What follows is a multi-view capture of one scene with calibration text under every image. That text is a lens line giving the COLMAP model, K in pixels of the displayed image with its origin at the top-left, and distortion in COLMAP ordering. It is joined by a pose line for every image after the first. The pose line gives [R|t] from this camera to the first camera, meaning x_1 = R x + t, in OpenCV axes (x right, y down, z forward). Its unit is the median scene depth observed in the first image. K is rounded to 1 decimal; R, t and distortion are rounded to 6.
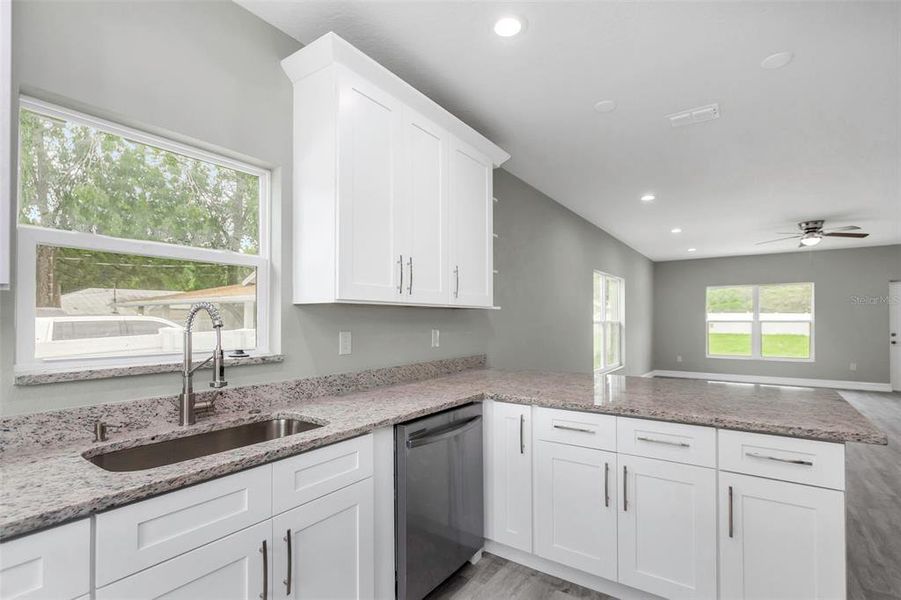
lens RADIAL K [[461.5, 0, 449.5], [0, 461.5, 313.2], [0, 0, 1]] dist [-0.000996, -0.000701]
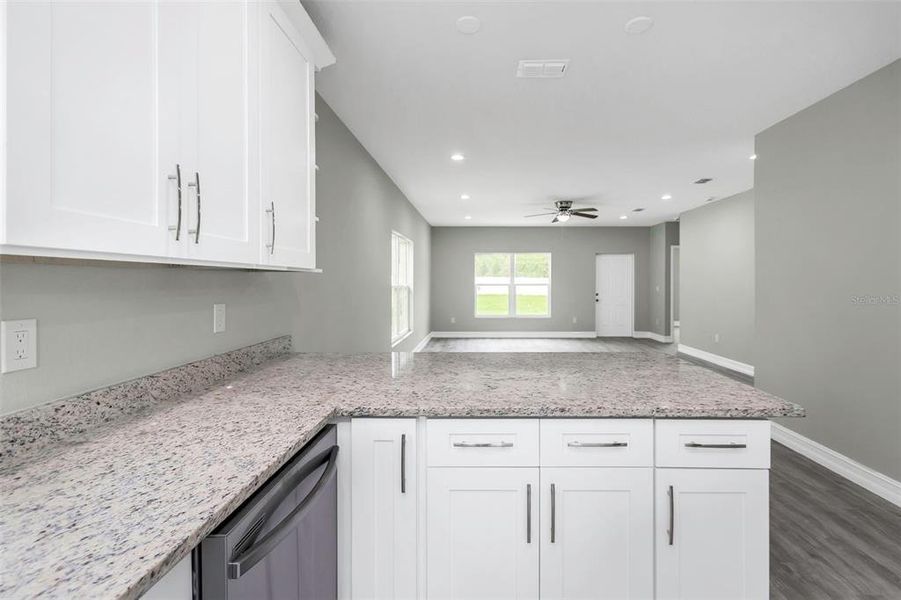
lens RADIAL K [[449.5, 0, 492.0], [0, 449.5, 282.1], [0, 0, 1]] dist [0.001296, -0.000299]
pose [[0.814533, 0.000137, 0.580117, -0.106721], [-0.008974, 0.999883, 0.012364, -0.006655], [-0.580047, -0.015277, 0.814440, 0.383560]]
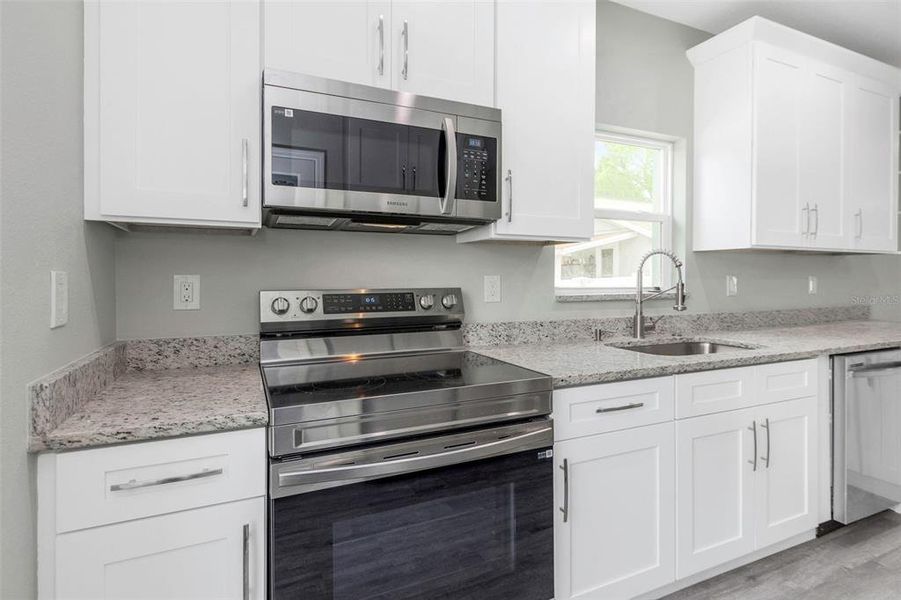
lens RADIAL K [[447.4, 0, 393.9], [0, 447.4, 280.2], [0, 0, 1]] dist [0.000270, -0.000473]
pose [[0.825780, 0.004736, -0.563973, -0.296355], [0.006136, 0.999830, 0.017380, 0.027972], [0.563959, -0.017813, 0.825611, -0.371371]]
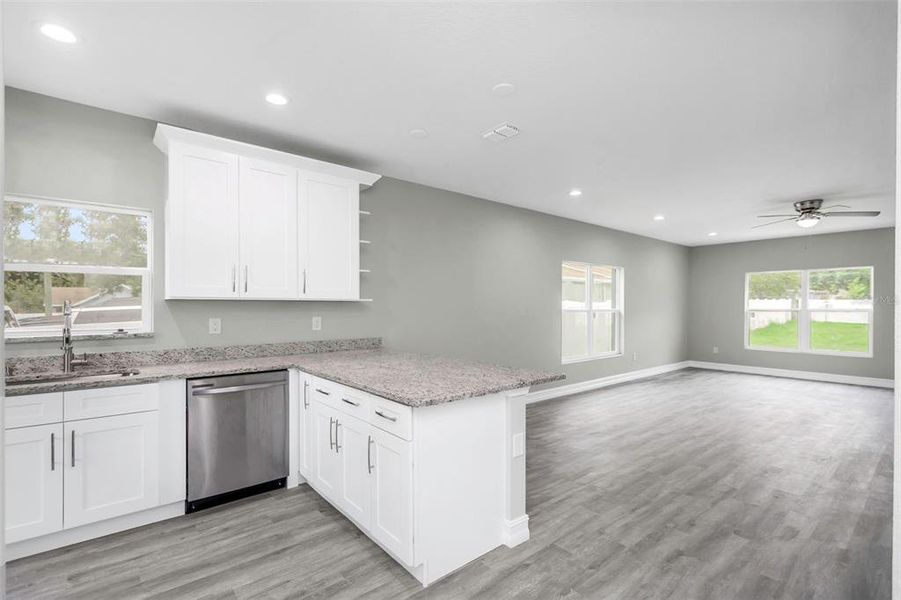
lens RADIAL K [[455.5, 0, 450.5], [0, 455.5, 300.0], [0, 0, 1]] dist [-0.001167, -0.000175]
pose [[0.958710, -0.002211, -0.284376, 0.897692], [0.002652, 0.999996, 0.001166, -0.016289], [0.284373, -0.001872, 0.958712, -0.152329]]
